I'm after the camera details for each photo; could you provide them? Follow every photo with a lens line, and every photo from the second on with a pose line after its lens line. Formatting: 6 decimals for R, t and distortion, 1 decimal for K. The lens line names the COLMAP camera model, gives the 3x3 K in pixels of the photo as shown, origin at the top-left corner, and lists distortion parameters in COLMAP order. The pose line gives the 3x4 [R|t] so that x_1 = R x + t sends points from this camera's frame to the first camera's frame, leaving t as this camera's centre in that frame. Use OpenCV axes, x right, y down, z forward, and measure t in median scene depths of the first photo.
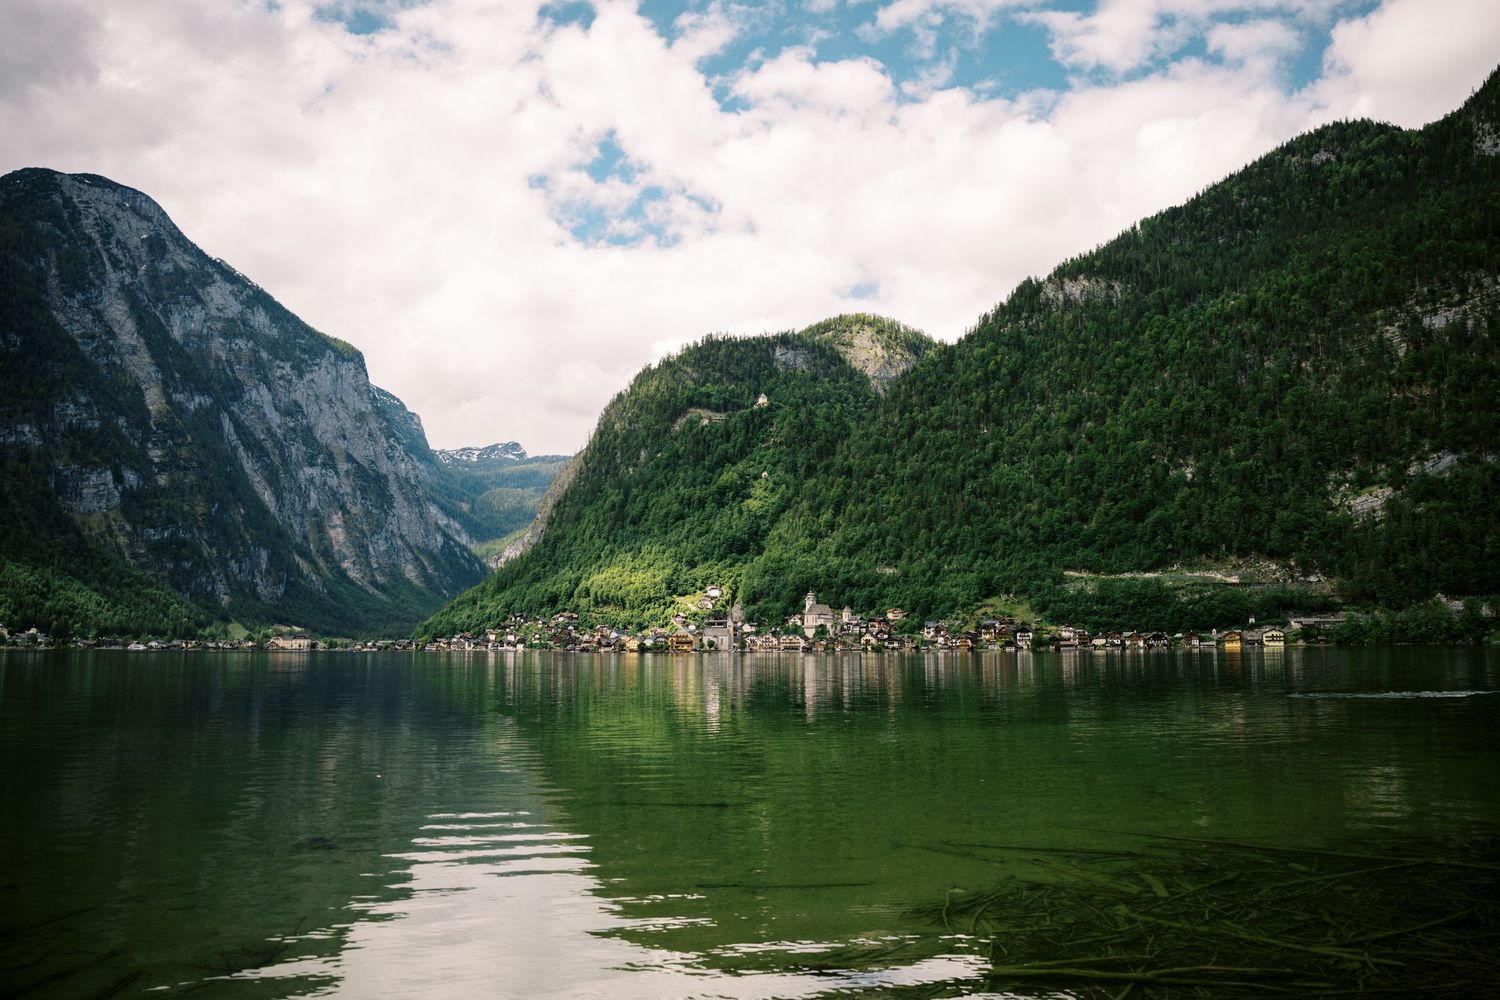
lens RADIAL K [[1119.4, 0, 803.2], [0, 1119.4, 506.5], [0, 0, 1]] dist [-0.151212, 0.110423]
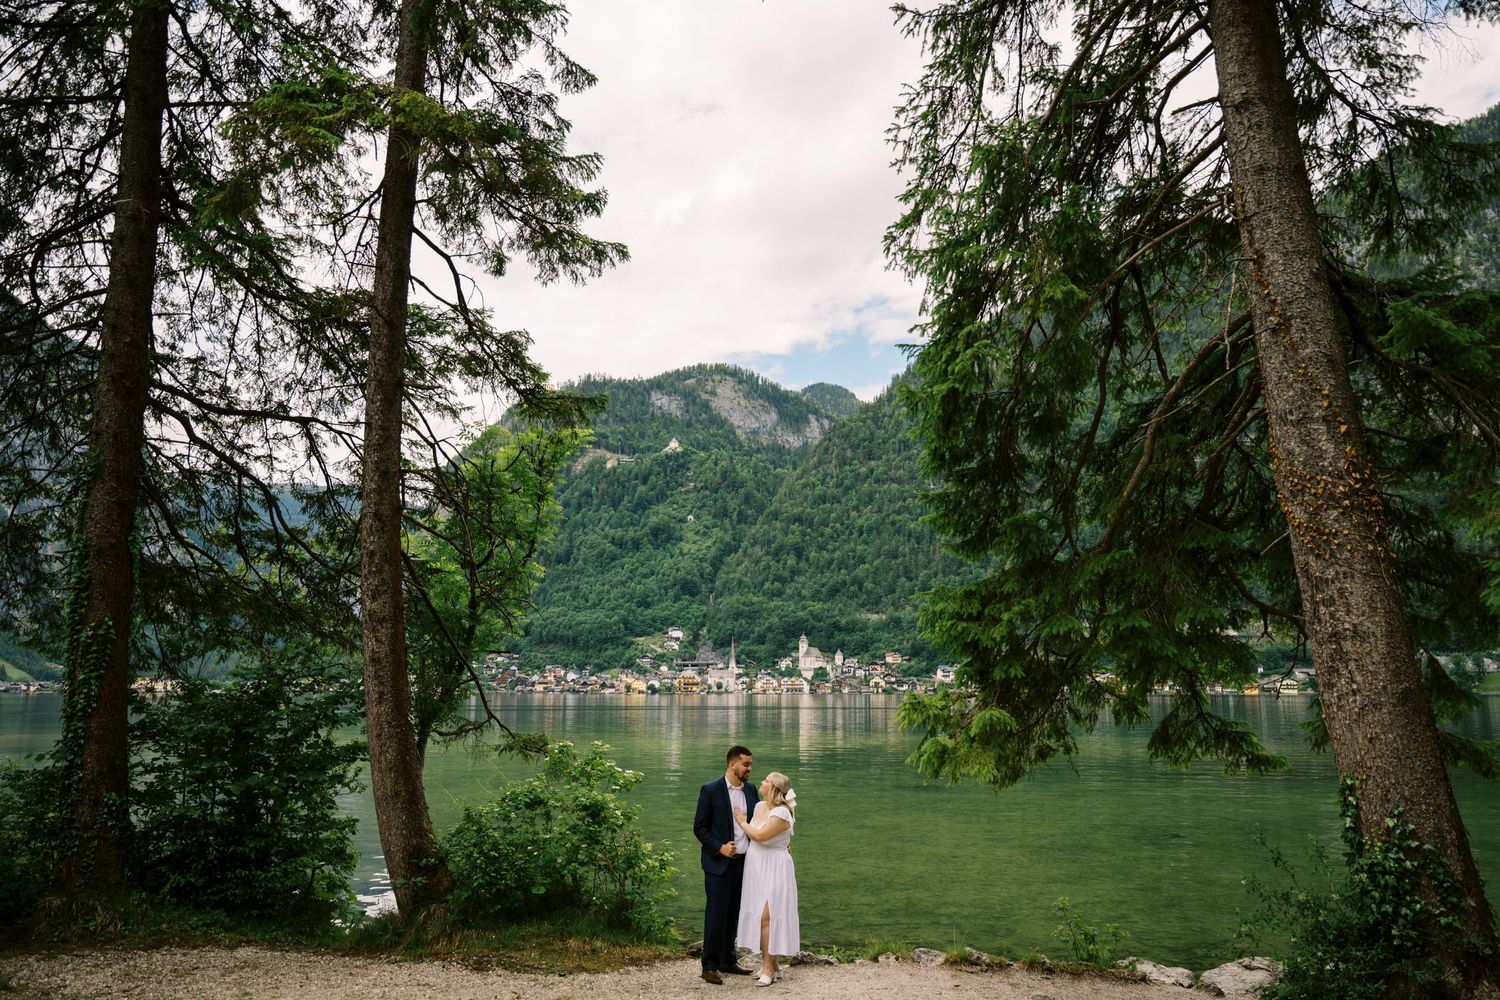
lens RADIAL K [[1102.4, 0, 760.1], [0, 1102.4, 498.0], [0, 0, 1]] dist [-0.006794, -0.000874]
pose [[0.975697, 0.044014, 0.214656, -0.259838], [-0.033877, 0.998140, -0.050678, 0.002556], [-0.216487, 0.042175, 0.975374, 0.006990]]
